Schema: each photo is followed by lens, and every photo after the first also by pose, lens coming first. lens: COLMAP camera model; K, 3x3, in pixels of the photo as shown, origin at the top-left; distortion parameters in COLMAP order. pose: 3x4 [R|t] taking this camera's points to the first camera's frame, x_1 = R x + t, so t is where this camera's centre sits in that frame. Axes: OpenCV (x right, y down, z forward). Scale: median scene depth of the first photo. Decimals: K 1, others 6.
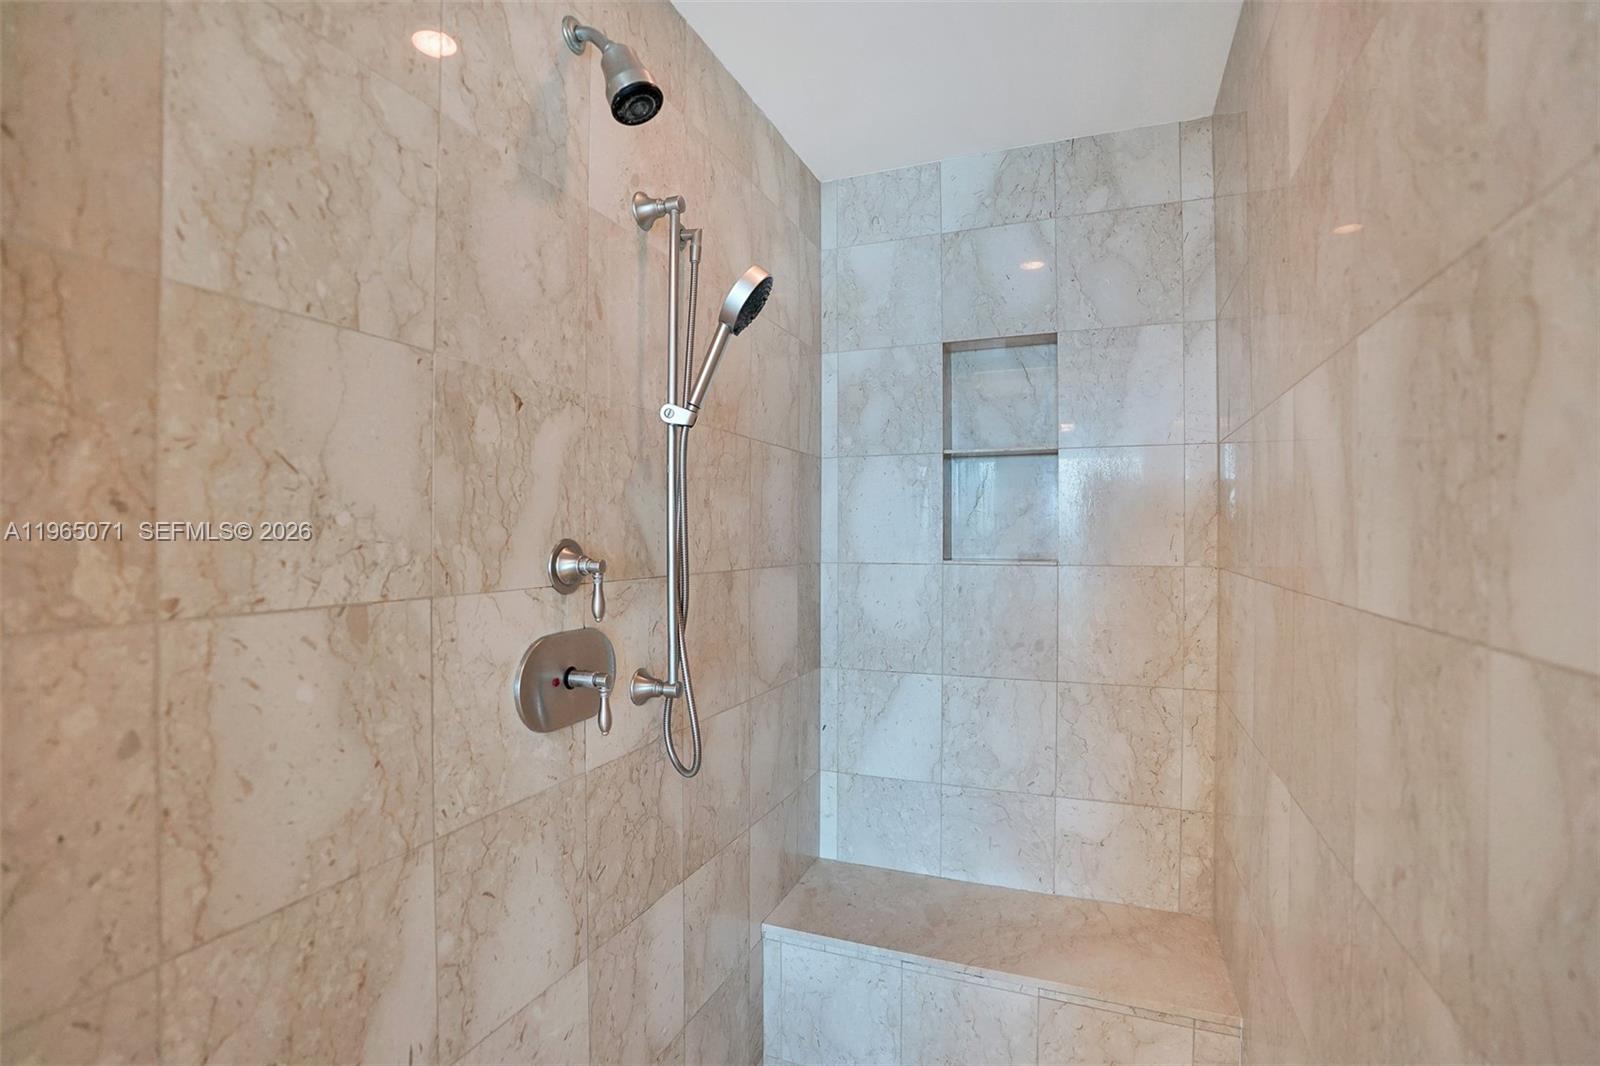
lens RADIAL K [[755.5, 0, 794.6], [0, 755.5, 529.7], [0, 0, 1]] dist [-0.063442, 0.027239]
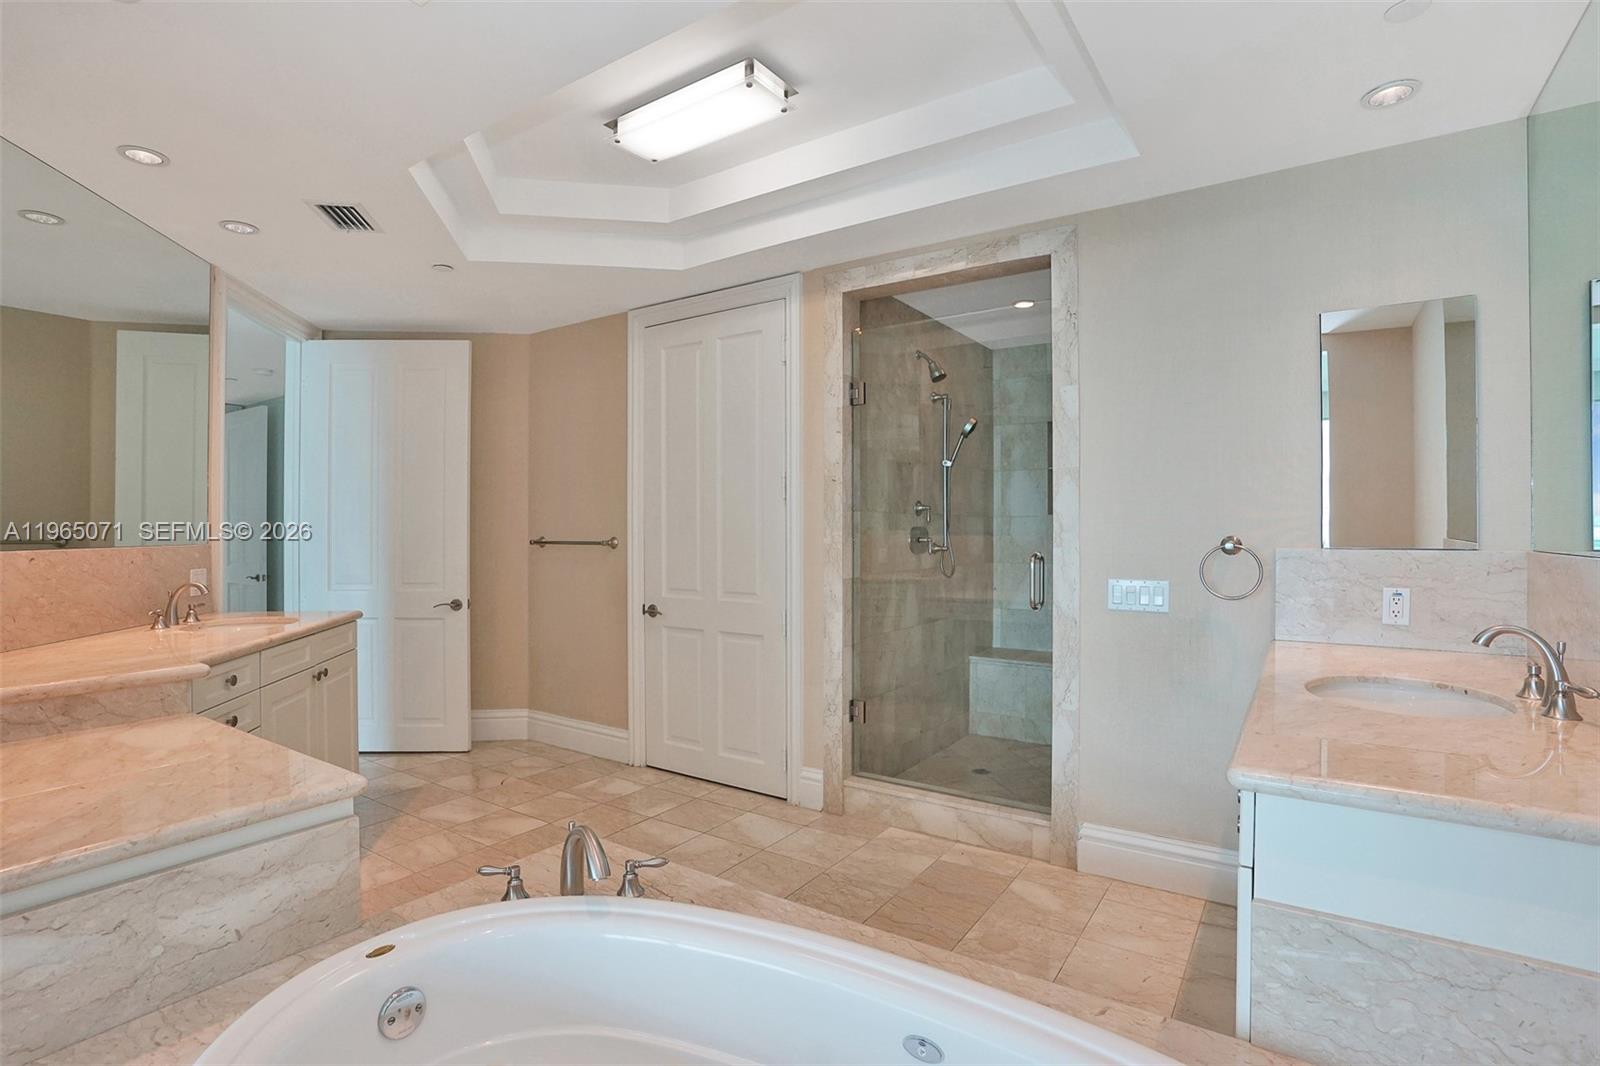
lens RADIAL K [[755.5, 0, 794.6], [0, 755.5, 529.7], [0, 0, 1]] dist [-0.063442, 0.027239]
pose [[0.974049, -0.001069, -0.226336, -0.038601], [0.002516, 0.999978, 0.006104, 0.070357], [0.226324, -0.006515, 0.974030, -1.441575]]
